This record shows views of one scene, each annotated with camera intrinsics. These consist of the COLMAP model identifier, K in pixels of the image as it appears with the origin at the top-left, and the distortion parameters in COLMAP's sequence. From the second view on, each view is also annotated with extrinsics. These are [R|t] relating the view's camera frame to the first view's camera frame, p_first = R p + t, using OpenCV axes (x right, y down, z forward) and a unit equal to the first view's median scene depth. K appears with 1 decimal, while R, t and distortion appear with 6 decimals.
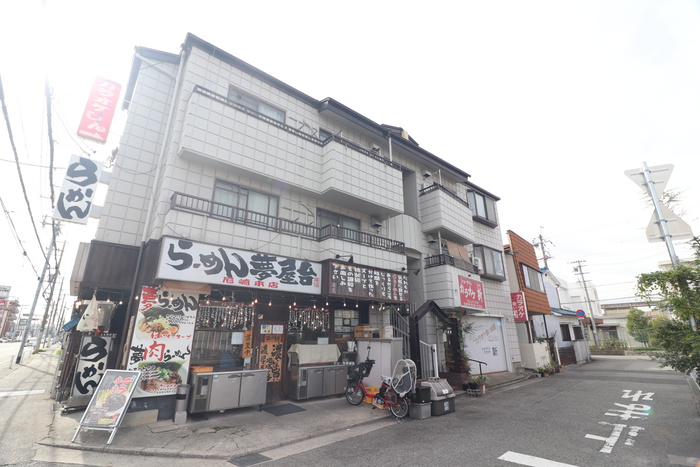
lens RADIAL K [[320.0, 0, 350.0], [0, 320.0, 233.5], [0, 0, 1]] dist [-0.000386, -0.000407]
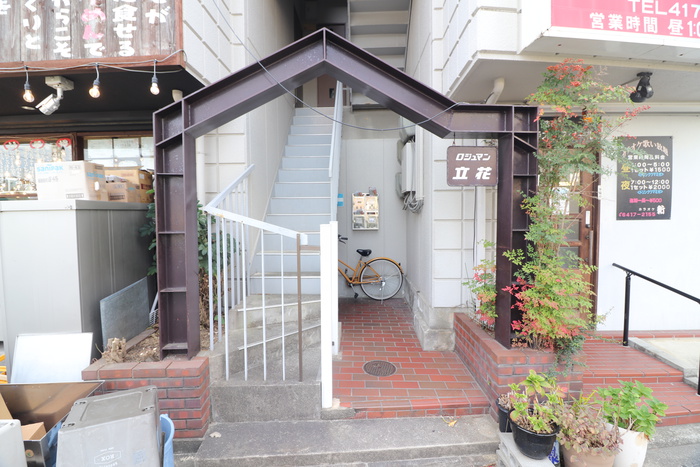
lens RADIAL K [[350.9, 0, 350.0], [0, 350.9, 233.5], [0, 0, 1]] dist [-0.023398, -0.000210]
pose [[0.748462, 0.024027, -0.662742, 0.467699], [0.216424, 0.935781, 0.278342, 0.302259], [0.626869, -0.351761, 0.695197, 0.888336]]
